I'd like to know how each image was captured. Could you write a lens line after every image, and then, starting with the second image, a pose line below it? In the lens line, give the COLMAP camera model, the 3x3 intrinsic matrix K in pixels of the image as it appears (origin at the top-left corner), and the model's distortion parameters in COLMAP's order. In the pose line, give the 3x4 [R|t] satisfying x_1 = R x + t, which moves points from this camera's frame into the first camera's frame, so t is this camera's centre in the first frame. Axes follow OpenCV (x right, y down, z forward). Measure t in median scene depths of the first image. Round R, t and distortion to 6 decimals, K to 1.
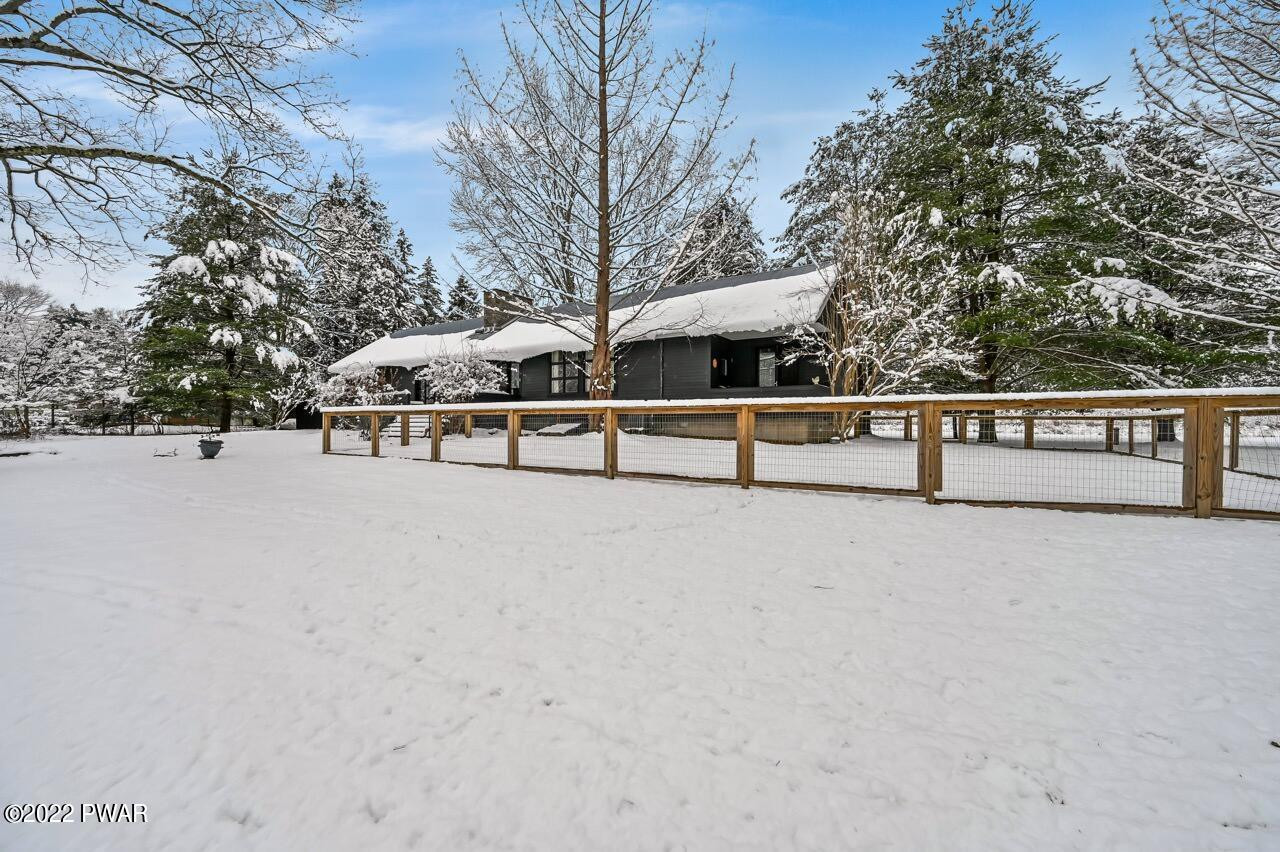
lens RADIAL K [[512.7, 0, 636.3], [0, 512.7, 422.3], [0, 0, 1]] dist [0.002323, 0.000225]
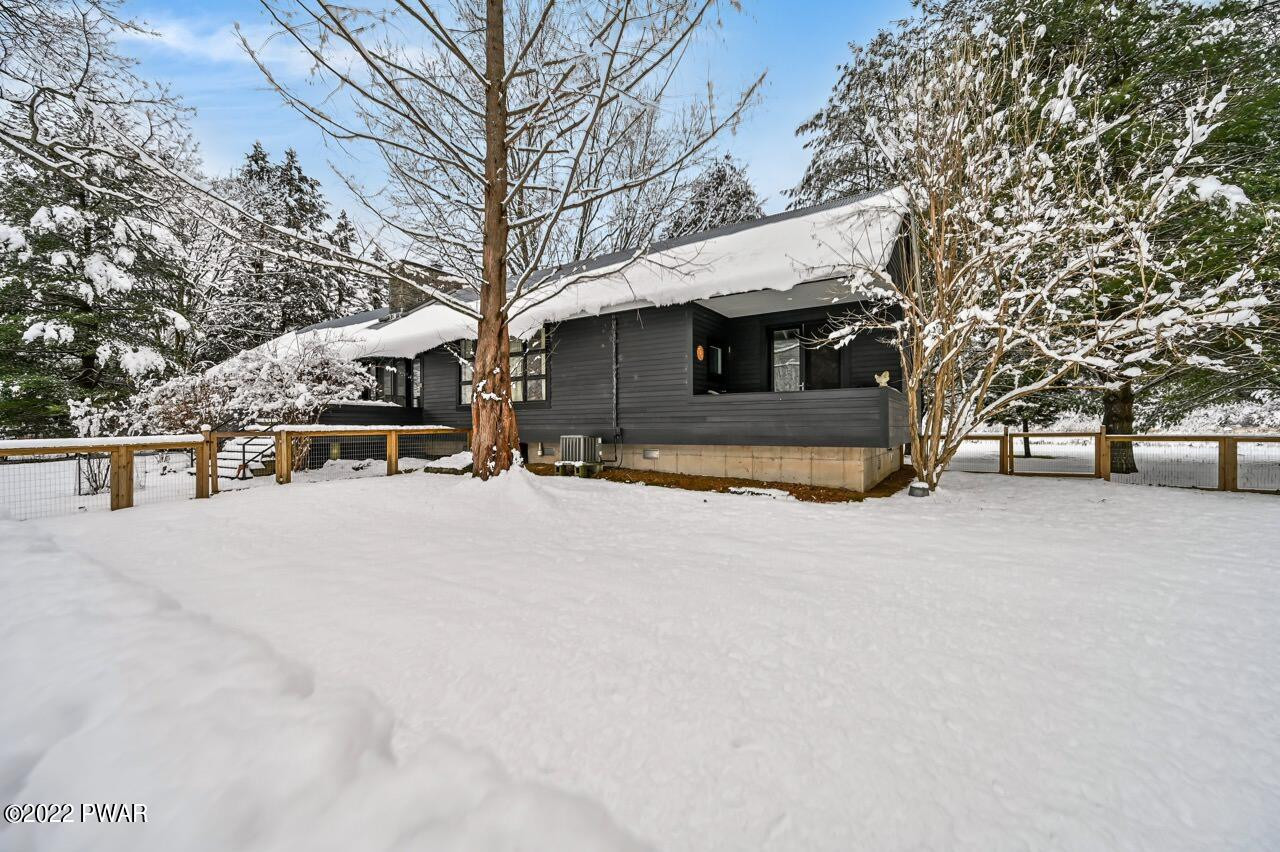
lens RADIAL K [[512.7, 0, 636.3], [0, 512.7, 422.3], [0, 0, 1]] dist [0.002323, 0.000225]
pose [[0.999922, -0.010306, -0.006993, 0.055406], [0.010222, 0.999875, -0.012030, -0.019180], [0.007116, 0.011958, 0.999903, 0.272475]]
